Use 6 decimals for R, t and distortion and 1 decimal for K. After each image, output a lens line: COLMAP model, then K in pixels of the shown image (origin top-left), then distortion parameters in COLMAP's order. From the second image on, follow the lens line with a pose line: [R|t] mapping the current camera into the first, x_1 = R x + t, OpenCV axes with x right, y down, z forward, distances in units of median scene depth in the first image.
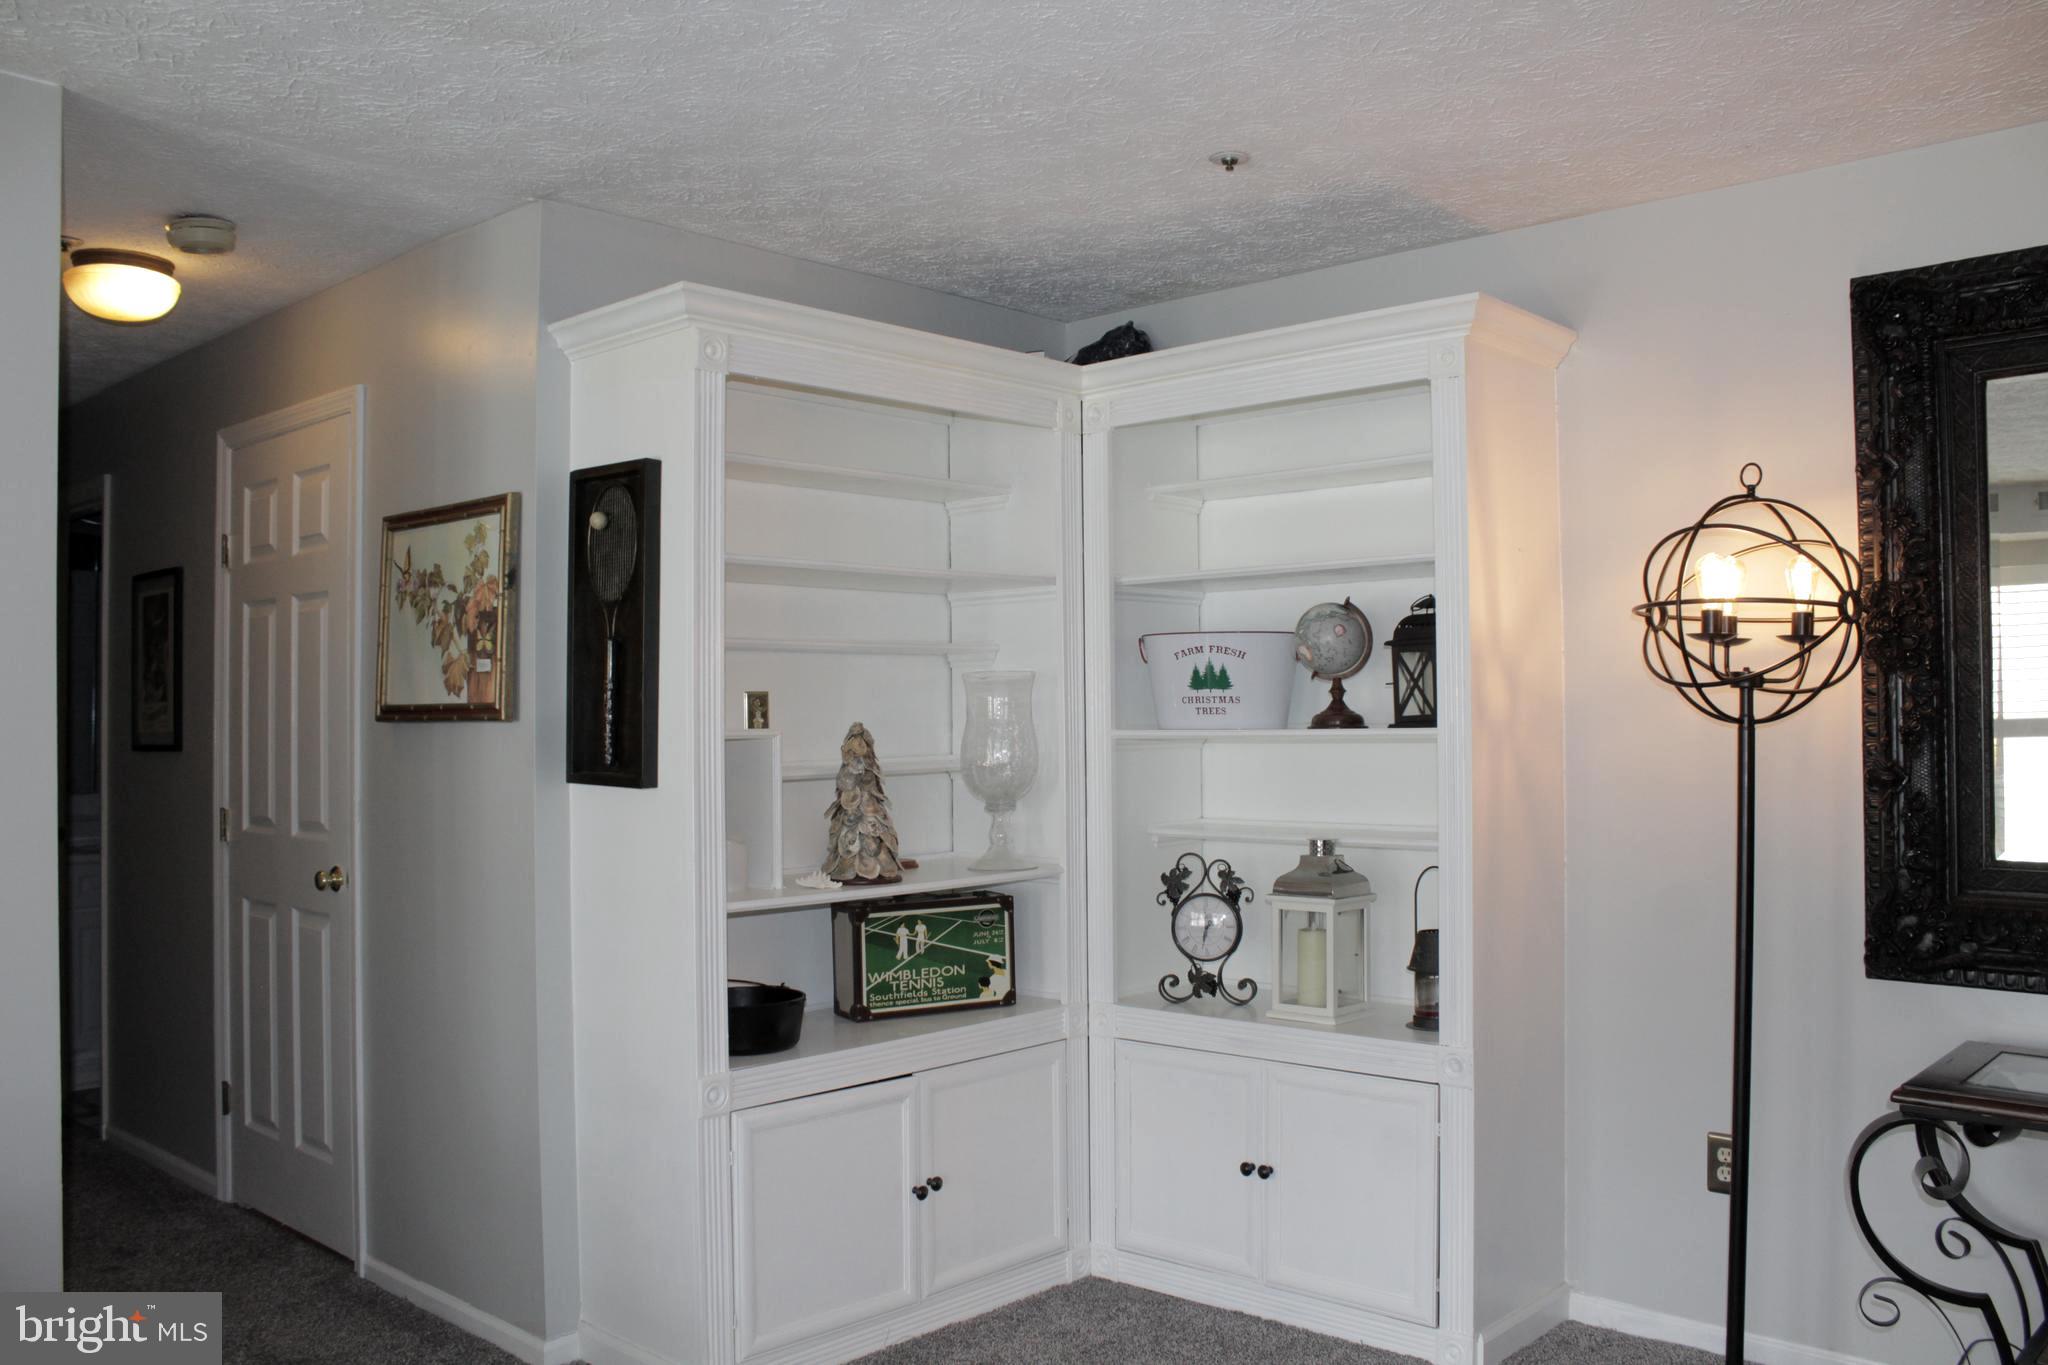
lens RADIAL K [[1686.0, 0, 1025.5], [0, 1686.0, 669.3], [0, 0, 1]] dist [-0.157998, 0.131769]
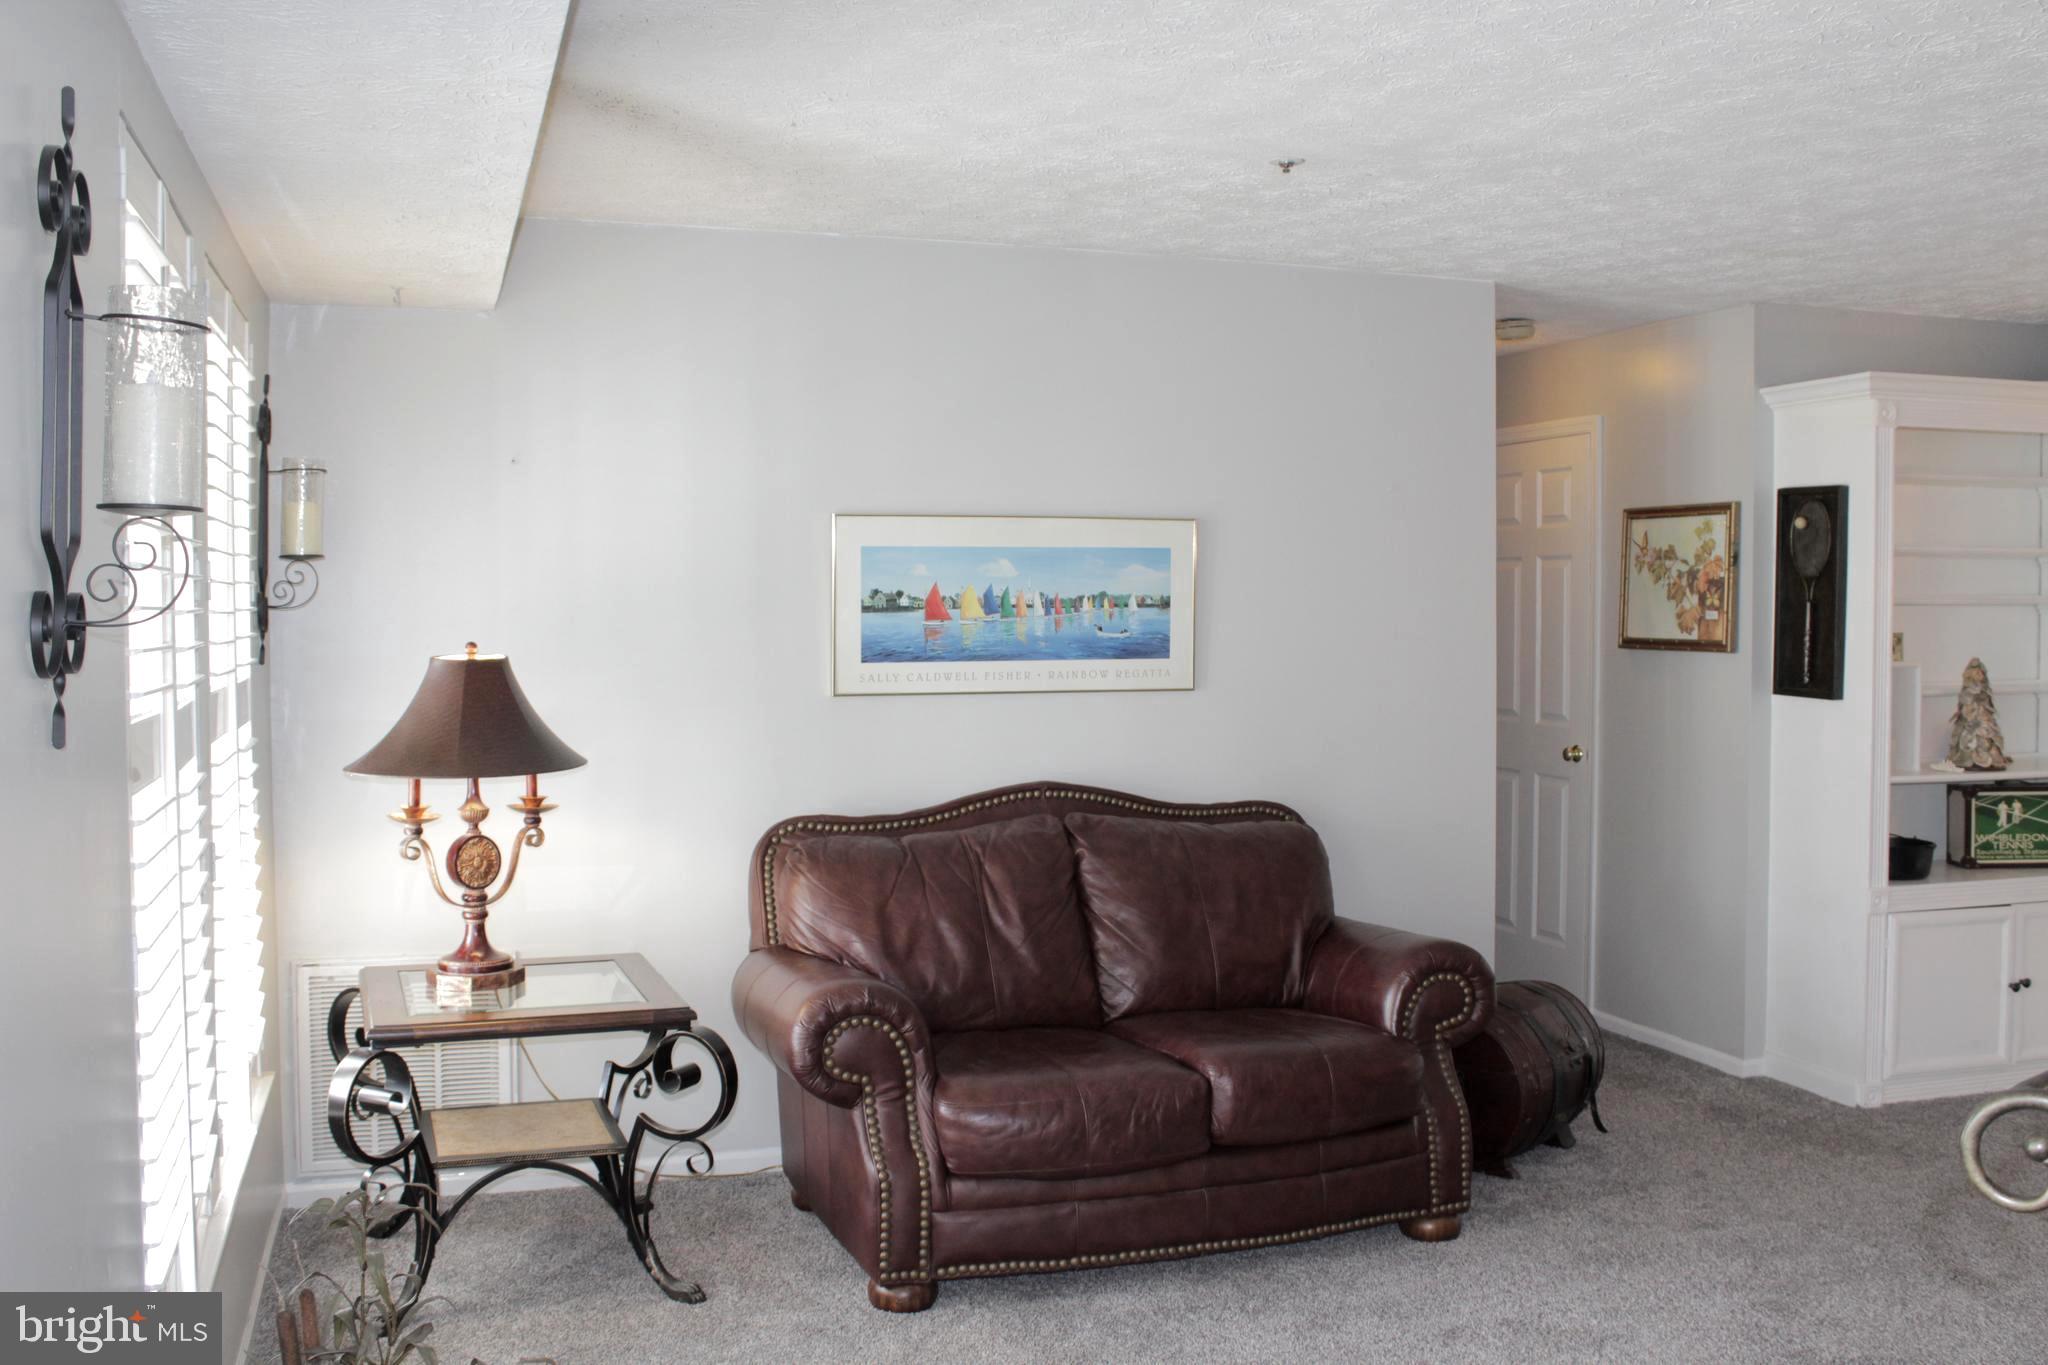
lens RADIAL K [[1860.1, 0, 1071.6], [0, 1860.1, 656.7], [0, 0, 1]] dist [-0.069164, 0.000000]
pose [[0.879855, 0.025196, -0.474573, -0.039063], [0.001489, 0.998443, 0.055770, -0.057149], [0.475239, -0.049776, 0.878448, -0.732297]]
